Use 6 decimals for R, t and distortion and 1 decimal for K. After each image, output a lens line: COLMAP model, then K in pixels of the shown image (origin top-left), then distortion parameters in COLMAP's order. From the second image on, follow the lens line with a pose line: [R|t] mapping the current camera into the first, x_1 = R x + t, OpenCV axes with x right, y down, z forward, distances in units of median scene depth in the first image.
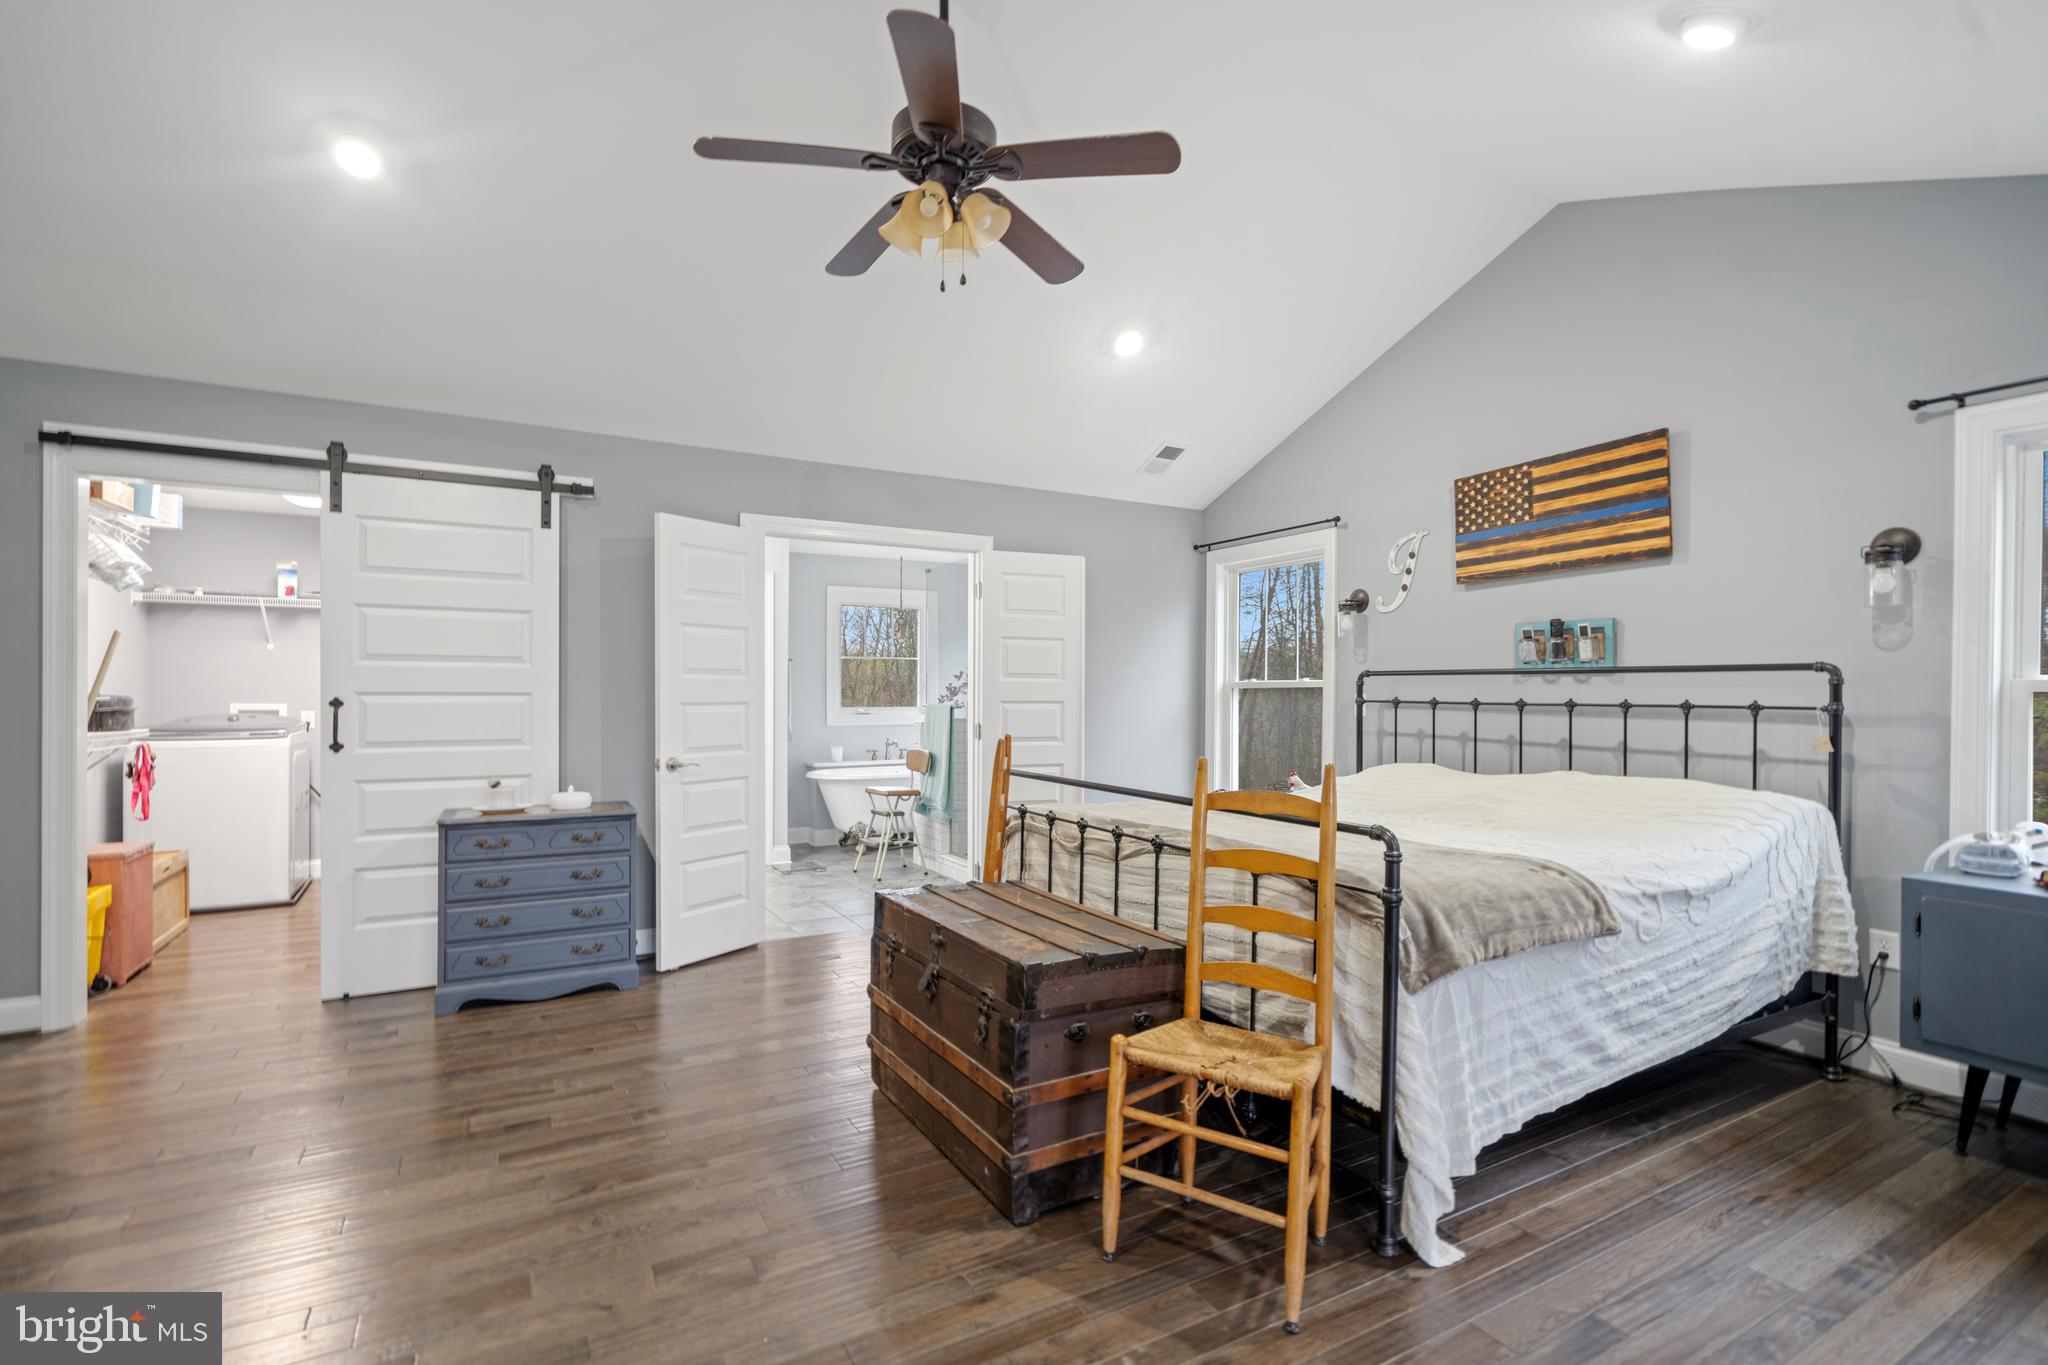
lens RADIAL K [[934.7, 0, 1022.1], [0, 934.7, 696.5], [0, 0, 1]] dist [-0.007469, 0.002453]
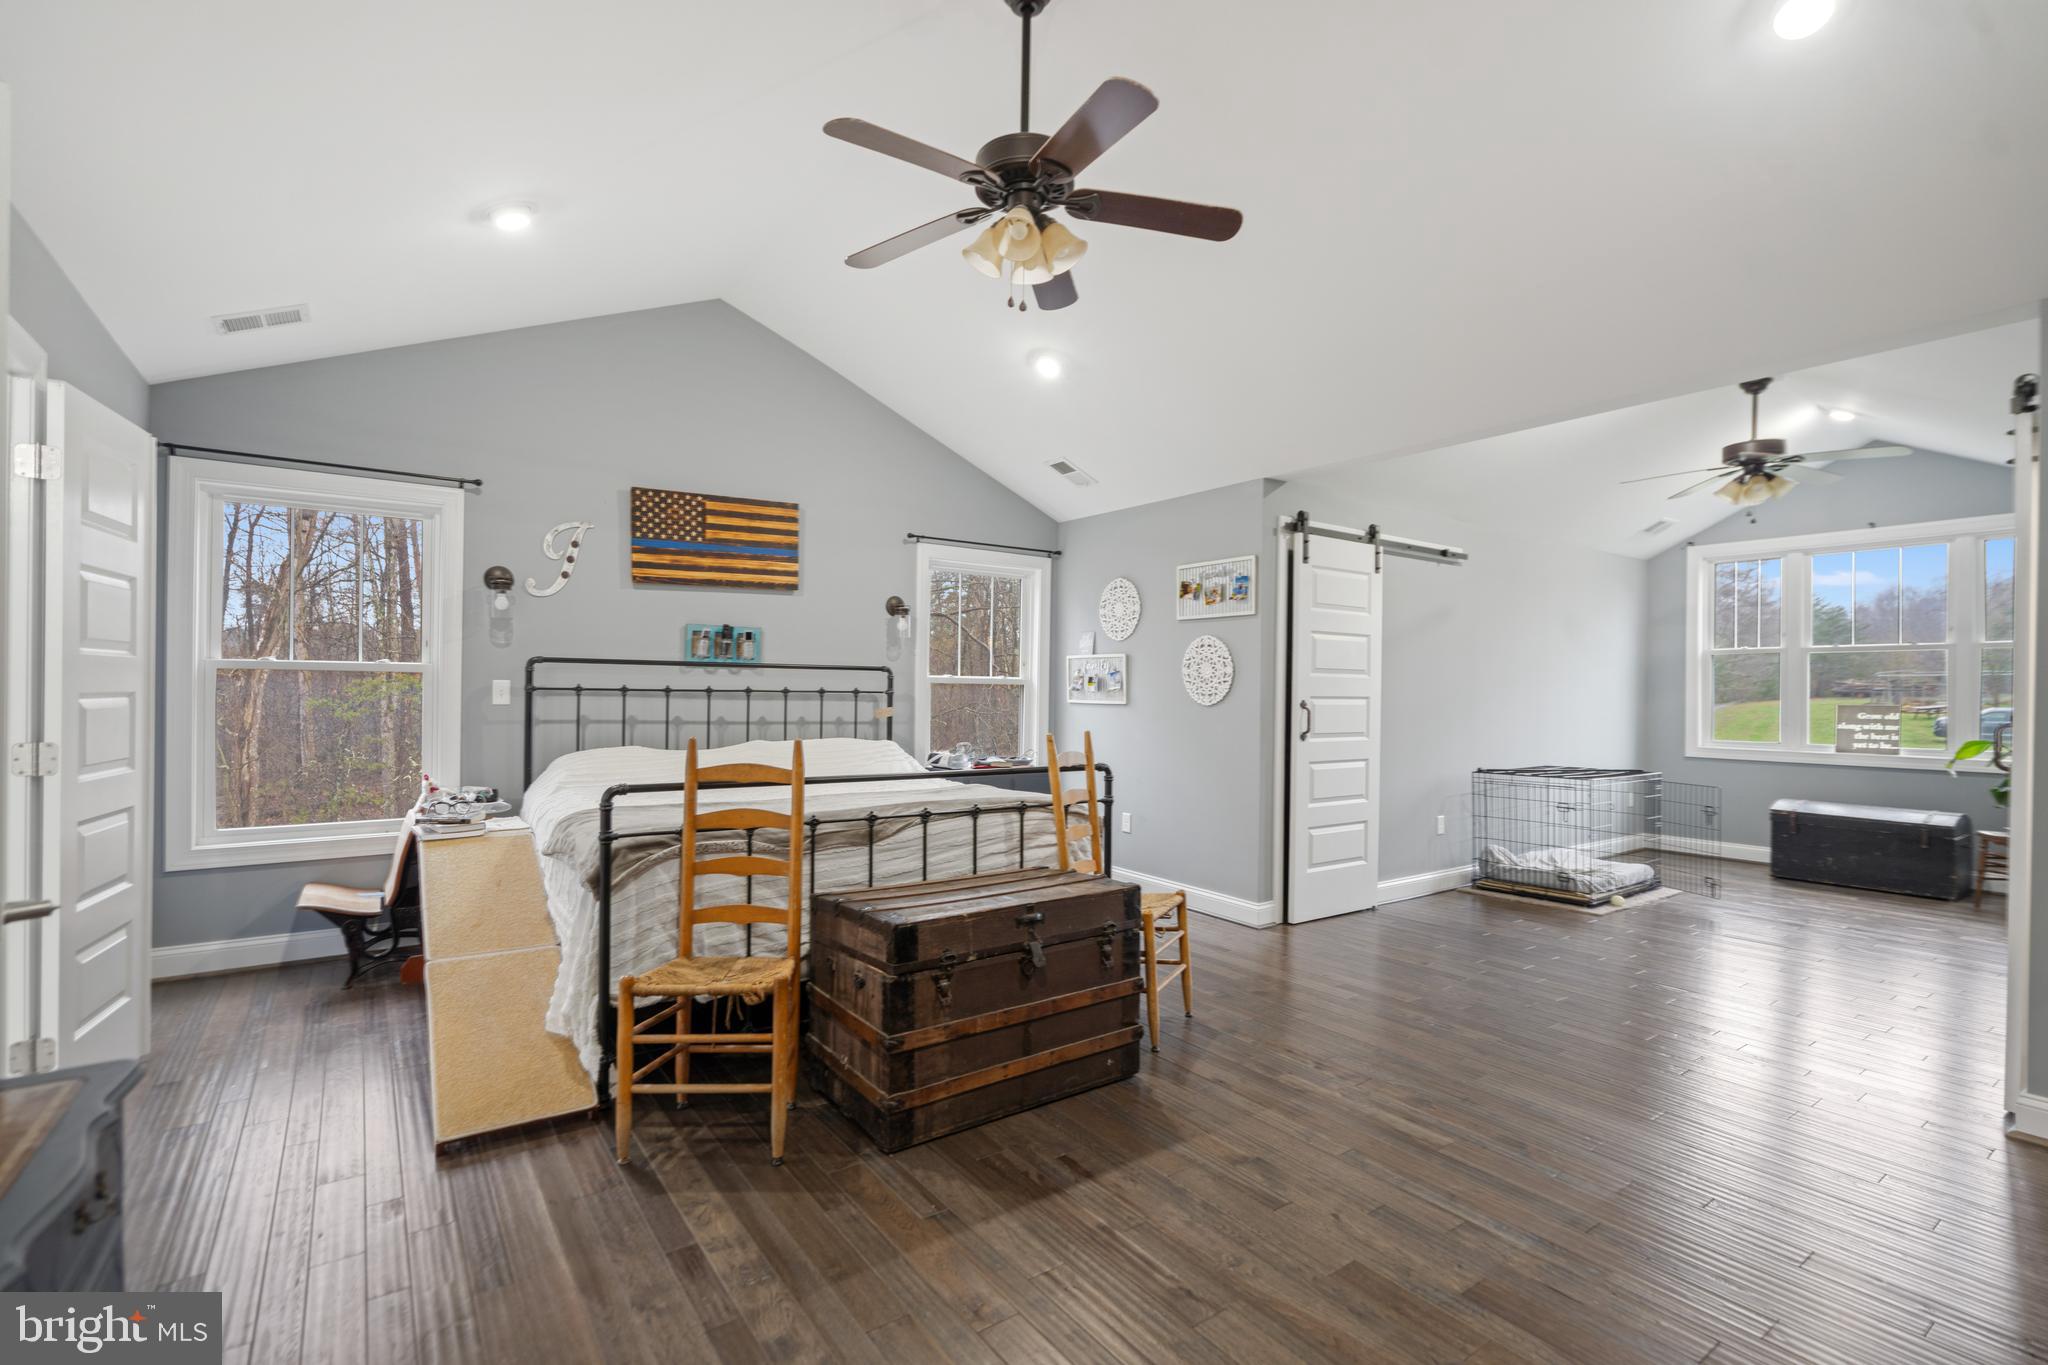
lens RADIAL K [[934.7, 0, 1021.6], [0, 934.7, 682.6], [0, 0, 1]] dist [-0.007469, 0.002453]
pose [[-0.110896, -0.002837, 0.993828, -0.738916], [-0.009753, 0.999951, 0.001766, -0.008737], [-0.993784, -0.009497, -0.110919, 0.721141]]
